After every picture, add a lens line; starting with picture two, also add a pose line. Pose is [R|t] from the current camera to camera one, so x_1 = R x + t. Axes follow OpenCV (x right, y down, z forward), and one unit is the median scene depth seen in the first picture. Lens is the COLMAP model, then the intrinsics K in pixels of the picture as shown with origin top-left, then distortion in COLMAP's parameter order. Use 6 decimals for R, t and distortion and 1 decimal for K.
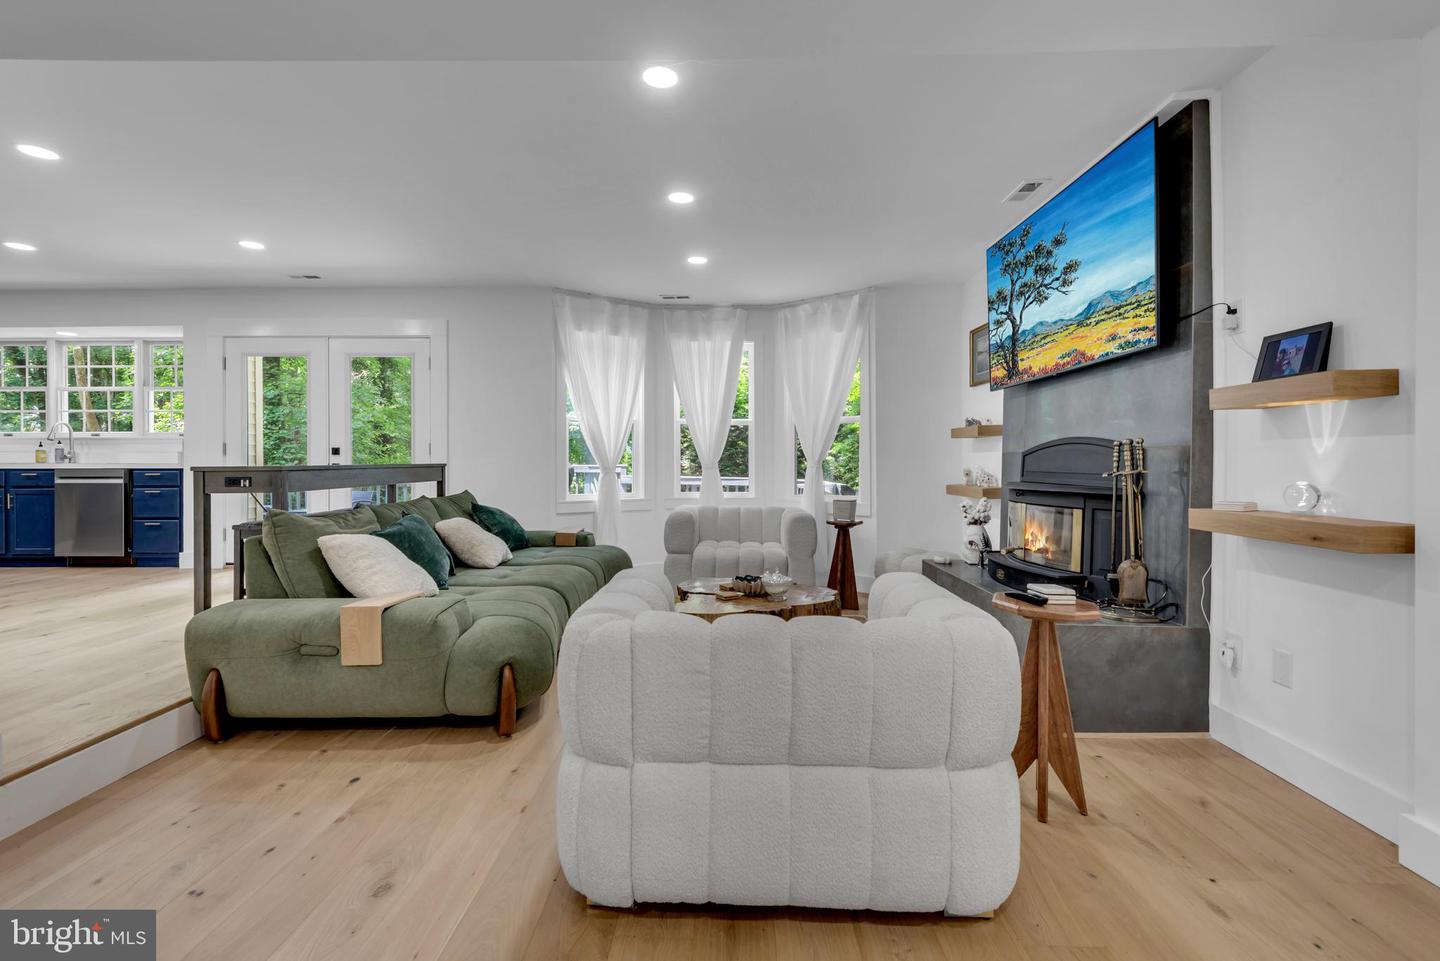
lens RADIAL K [[648.7, 0, 722.7], [0, 648.7, 472.5], [0, 0, 1]] dist [0.021057, -0.008958]
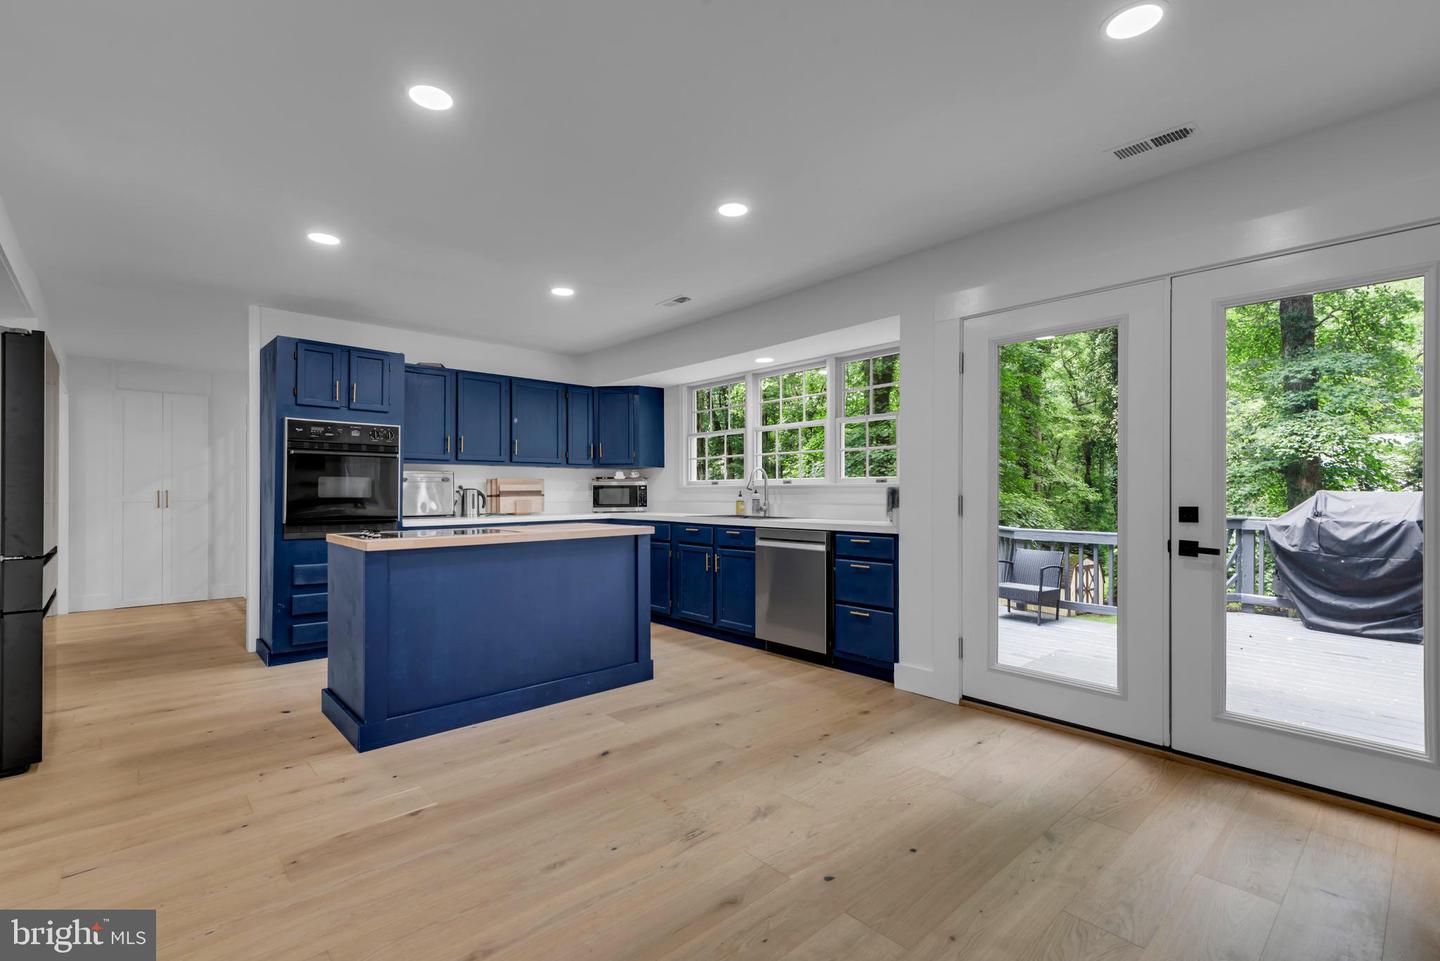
lens RADIAL K [[648.7, 0, 710.9], [0, 648.7, 493.9], [0, 0, 1]] dist [0.021057, -0.008958]
pose [[0.678210, 0.001598, -0.734867, -0.733725], [-0.009835, 0.999928, -0.006903, -0.061357], [0.734803, 0.011909, 0.678177, 0.656399]]
